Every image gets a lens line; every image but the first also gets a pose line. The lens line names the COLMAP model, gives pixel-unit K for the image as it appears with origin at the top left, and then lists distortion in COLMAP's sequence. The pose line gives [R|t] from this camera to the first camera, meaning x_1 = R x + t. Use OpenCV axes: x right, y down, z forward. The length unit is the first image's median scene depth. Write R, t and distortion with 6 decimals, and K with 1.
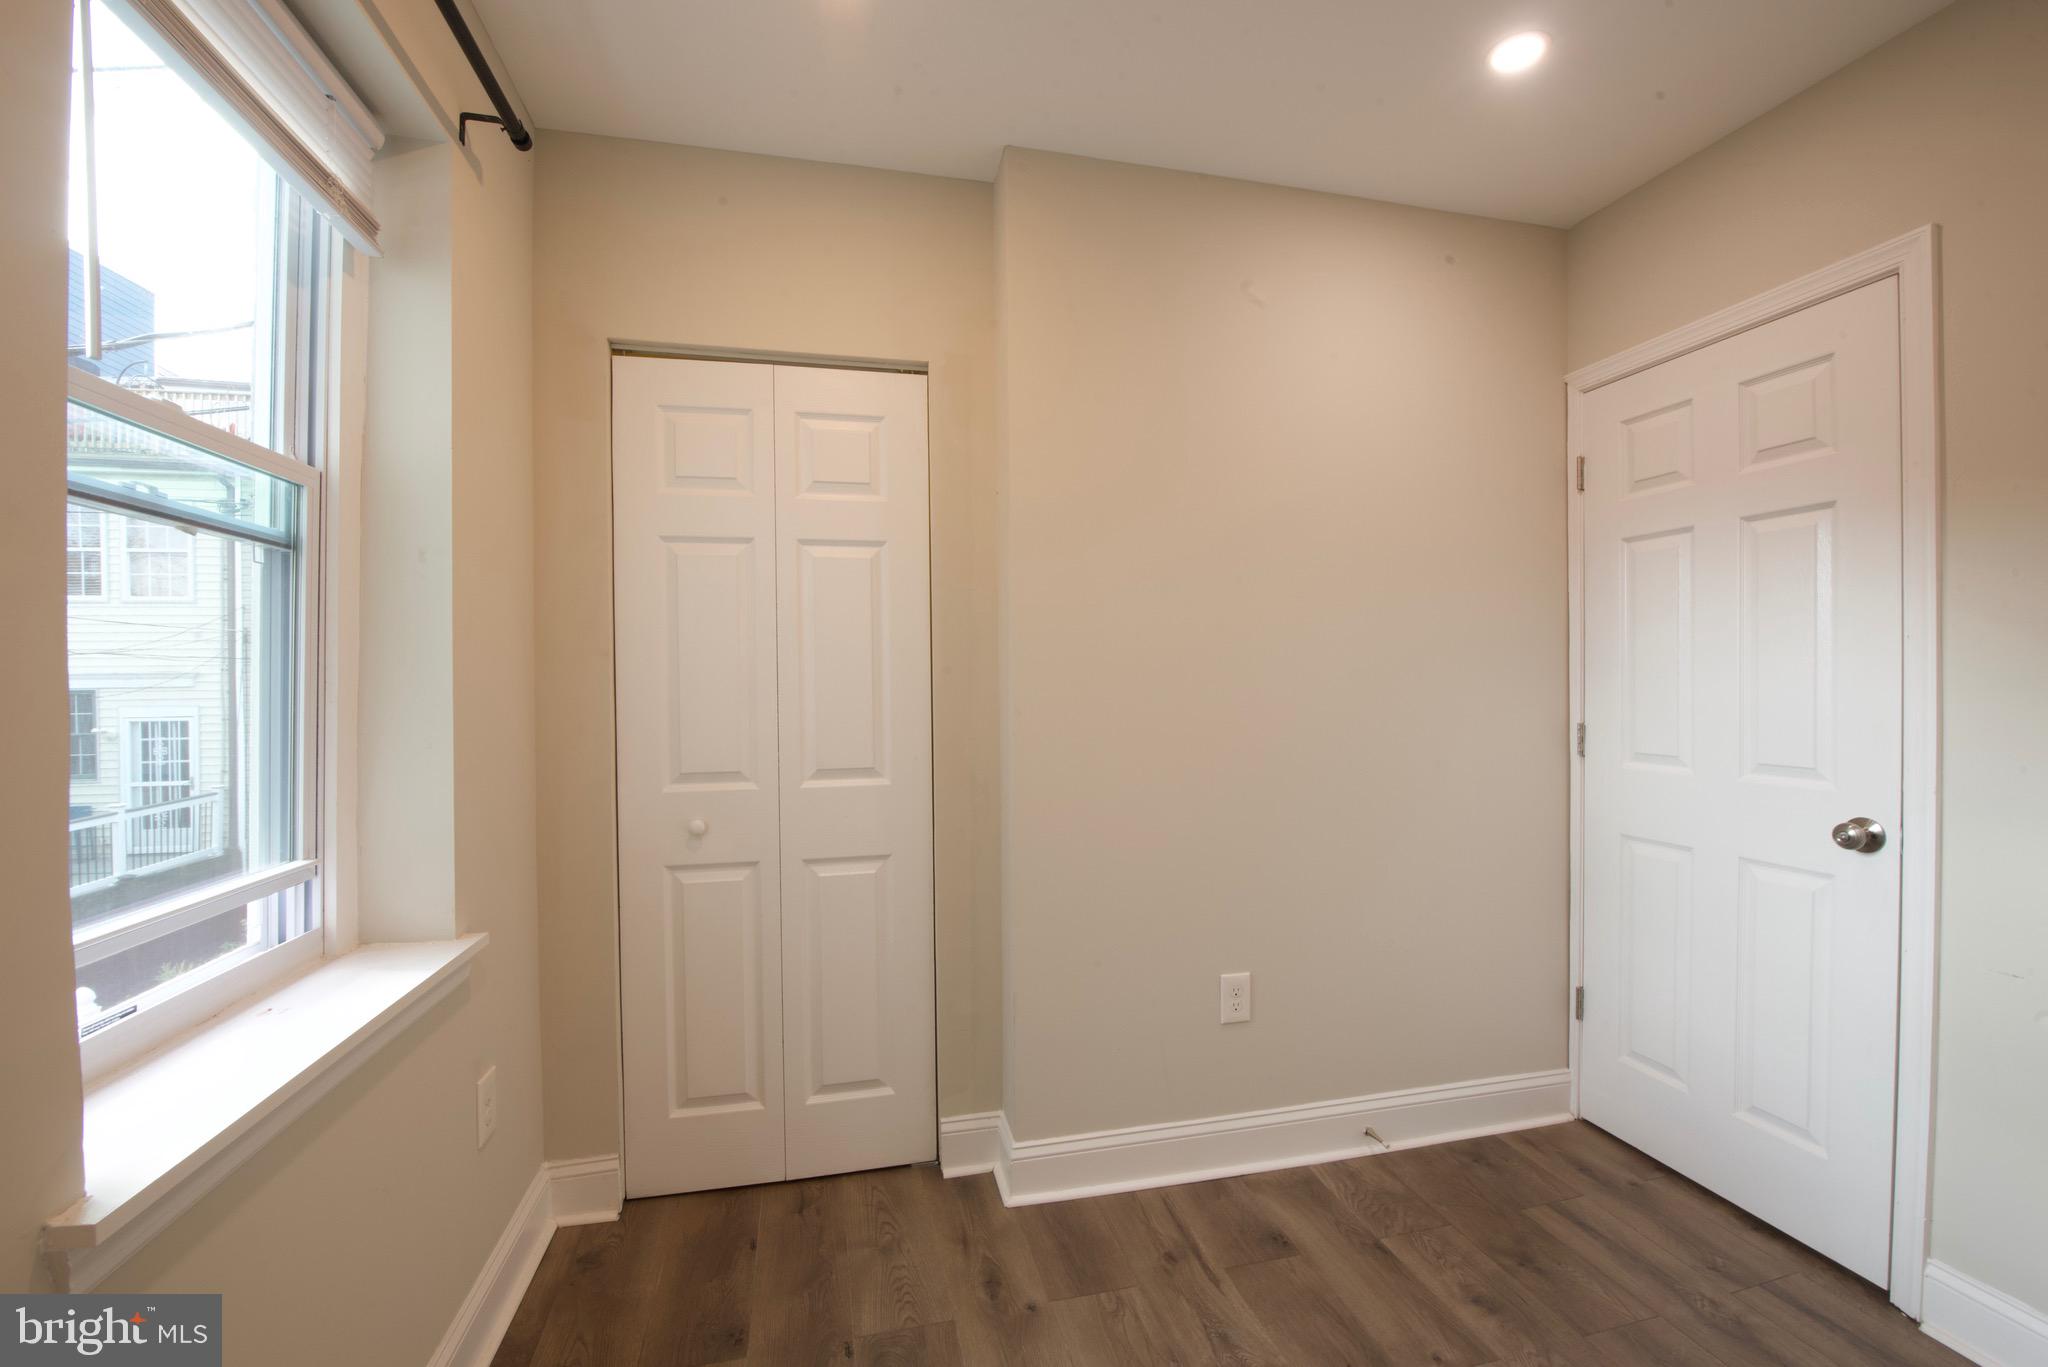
lens RADIAL K [[816.9, 0, 1010.8], [0, 816.9, 688.2], [0, 0, 1]] dist [-0.014880, -0.003539]
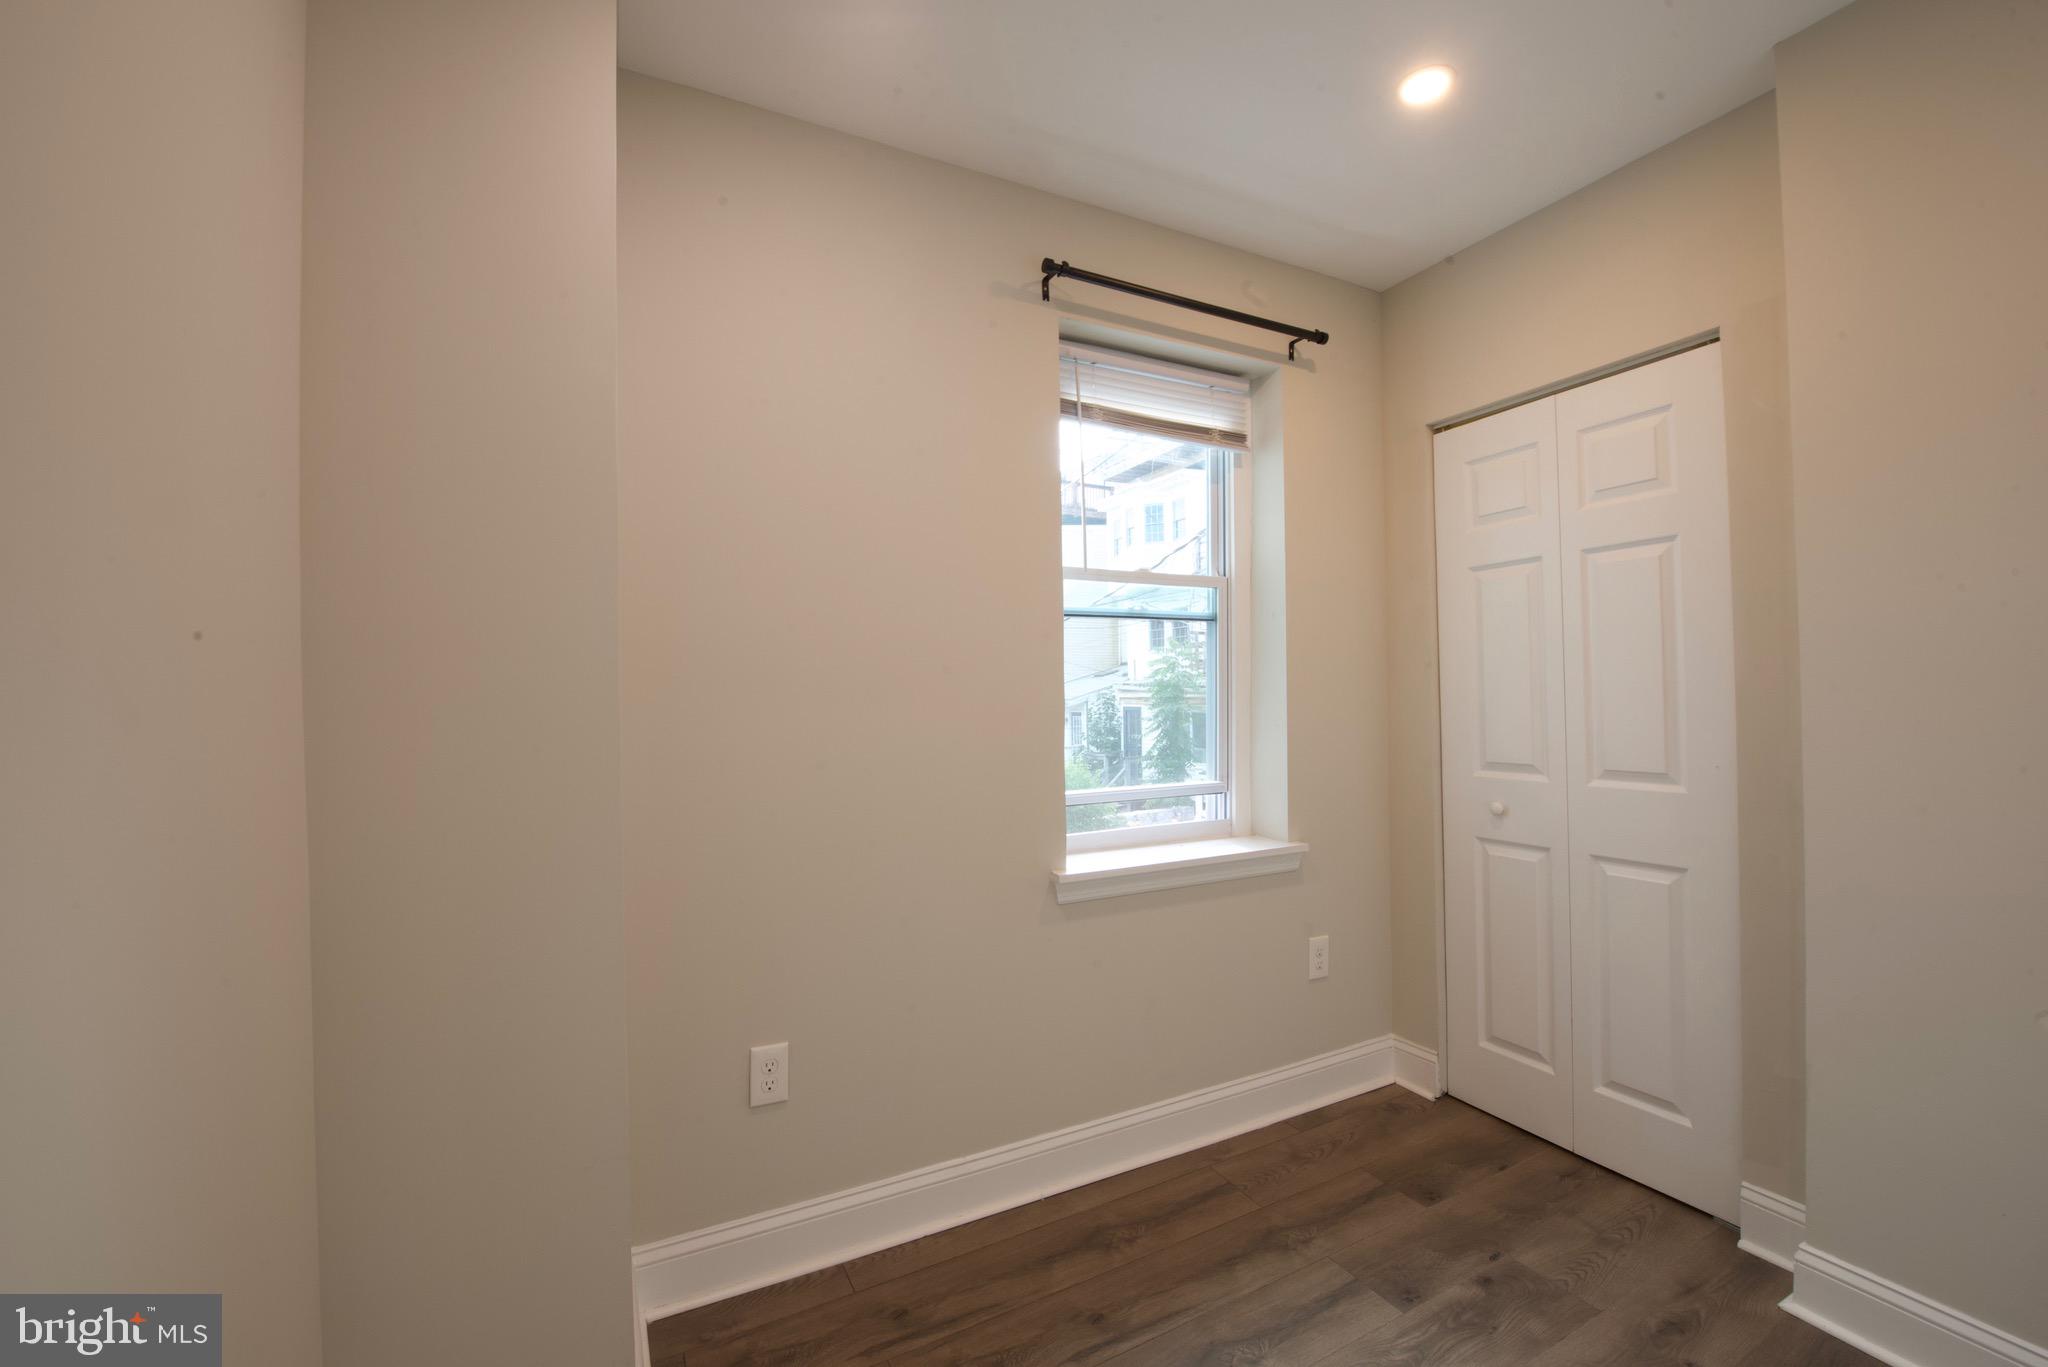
lens RADIAL K [[816.9, 0, 1010.8], [0, 816.9, 688.2], [0, 0, 1]] dist [-0.014880, -0.003539]
pose [[0.237163, -0.007420, -0.971442, 0.598115], [0.004565, 0.999968, -0.006524, 0.000247], [0.971459, -0.002888, 0.237189, 0.033490]]
